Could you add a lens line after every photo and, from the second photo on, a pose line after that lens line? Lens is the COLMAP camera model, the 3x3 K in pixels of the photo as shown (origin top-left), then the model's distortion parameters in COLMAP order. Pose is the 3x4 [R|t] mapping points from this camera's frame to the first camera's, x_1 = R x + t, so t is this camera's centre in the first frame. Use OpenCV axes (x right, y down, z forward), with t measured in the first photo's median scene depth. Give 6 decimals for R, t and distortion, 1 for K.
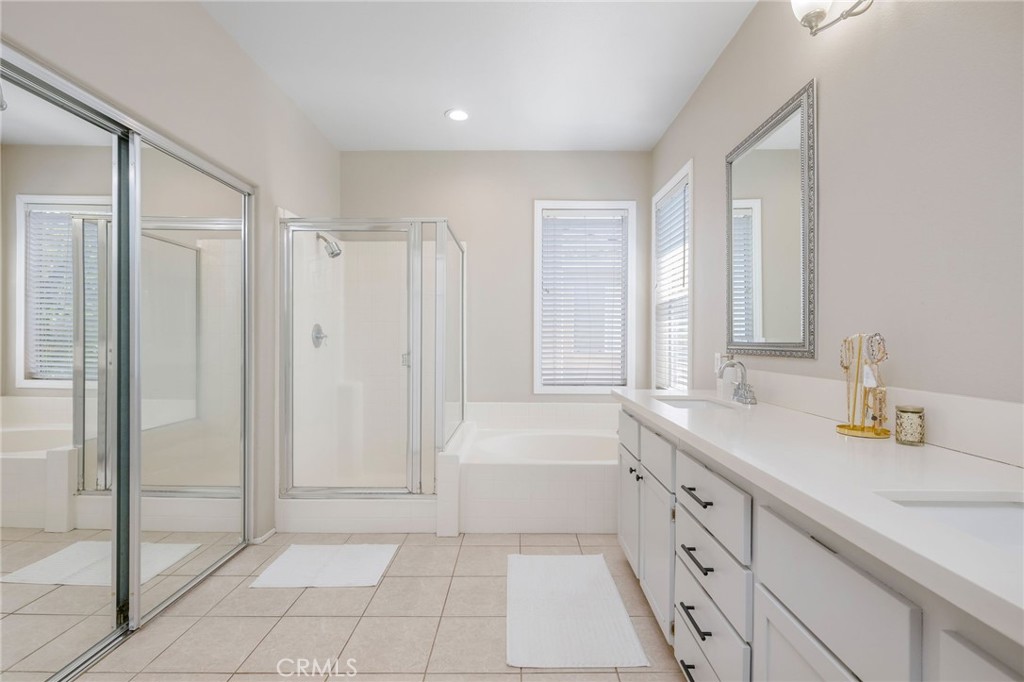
lens RADIAL K [[458.1, 0, 514.9], [0, 458.1, 339.8], [0, 0, 1]] dist [0.001424, 0.000062]
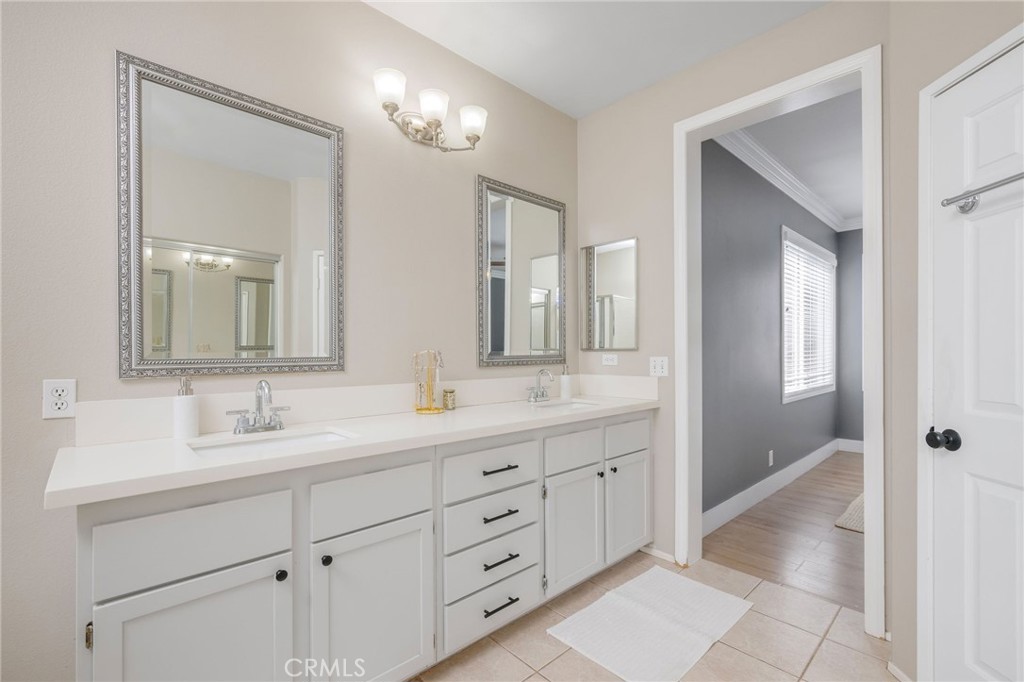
lens RADIAL K [[458.1, 0, 512.6], [0, 458.1, 350.4], [0, 0, 1]] dist [0.001424, 0.000062]
pose [[-0.691996, 0.000492, 0.721902, -0.462569], [-0.001469, 0.999997, -0.002091, -0.008065], [-0.721900, -0.002507, -0.691993, 1.448623]]
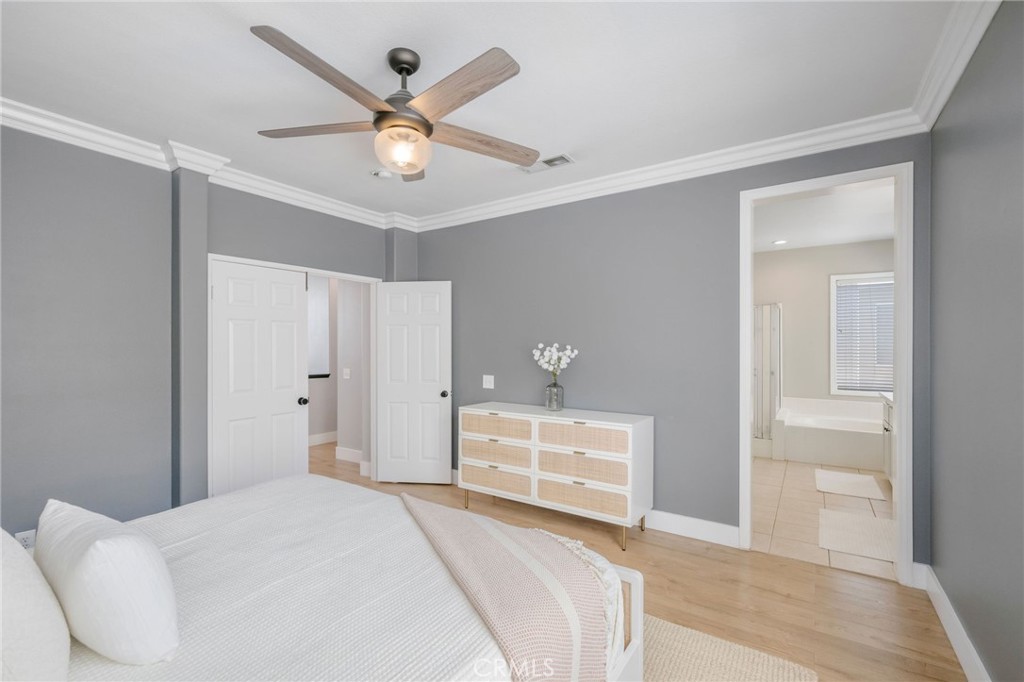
lens RADIAL K [[458.1, 0, 513.4], [0, 458.1, 344.6], [0, 0, 1]] dist [0.001424, 0.000062]
pose [[0.840777, -0.005205, -0.541357, -0.032871], [0.003589, 0.999985, -0.004040, -0.076372], [0.541370, 0.001454, 0.840783, -1.353740]]
